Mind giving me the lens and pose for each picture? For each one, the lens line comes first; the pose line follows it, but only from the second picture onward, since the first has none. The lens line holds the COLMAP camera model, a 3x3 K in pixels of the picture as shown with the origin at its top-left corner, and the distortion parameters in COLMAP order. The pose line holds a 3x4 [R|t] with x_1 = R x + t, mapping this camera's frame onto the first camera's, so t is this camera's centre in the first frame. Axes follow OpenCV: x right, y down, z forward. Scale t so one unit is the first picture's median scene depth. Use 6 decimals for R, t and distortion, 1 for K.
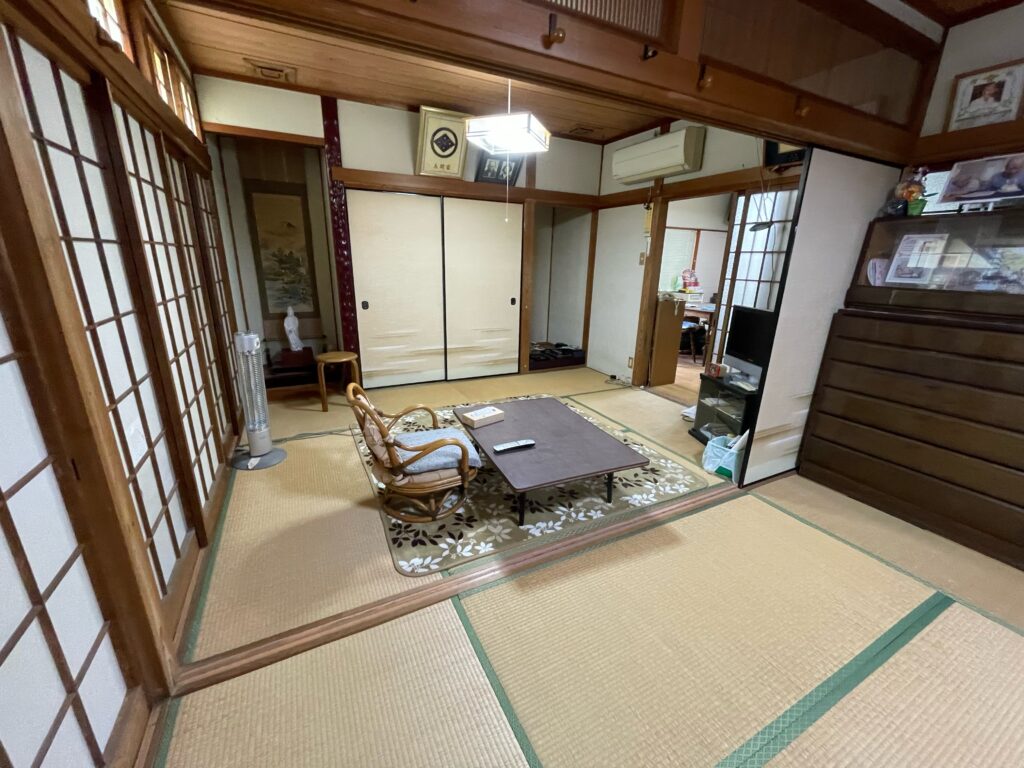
lens RADIAL K [[415.4, 0, 512.0], [0, 415.4, 384.0], [0, 0, 1]] dist [0.000974, 0.000033]
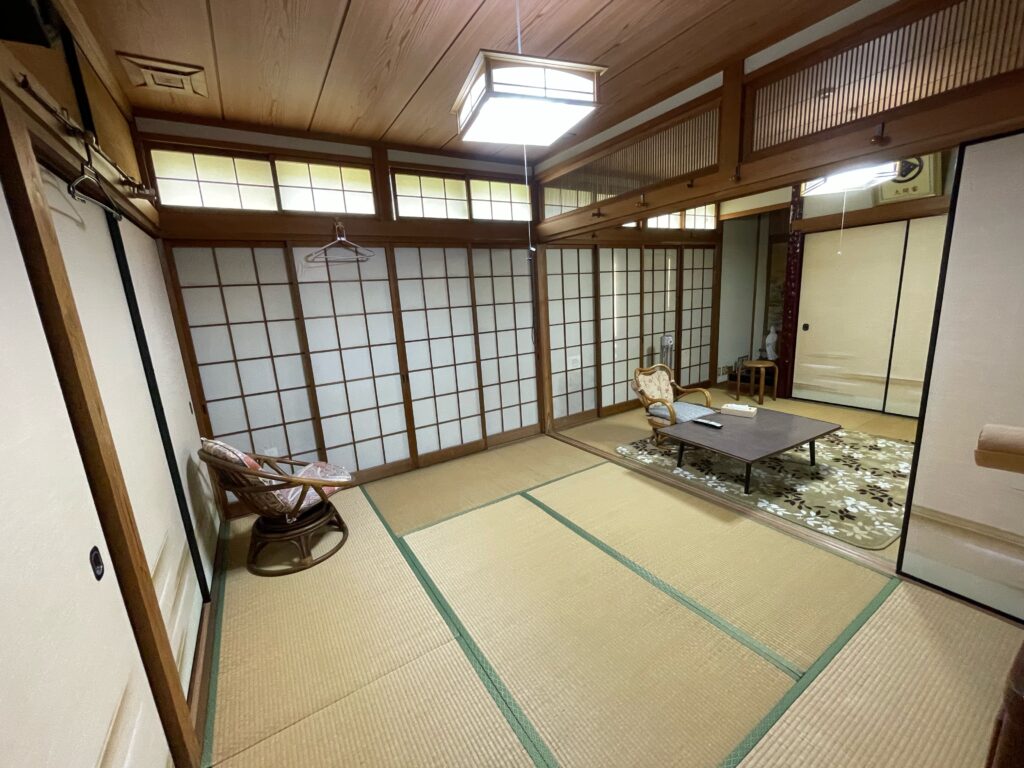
lens RADIAL K [[416.0, 0, 512.0], [0, 416.0, 384.0], [0, 0, 1]] dist [-0.001003, 0.000002]
pose [[0.082174, 0.180578, -0.980122, 1.370343], [-0.227613, 0.960857, 0.157946, -0.056119], [0.970278, 0.210109, 0.120060, 0.146933]]
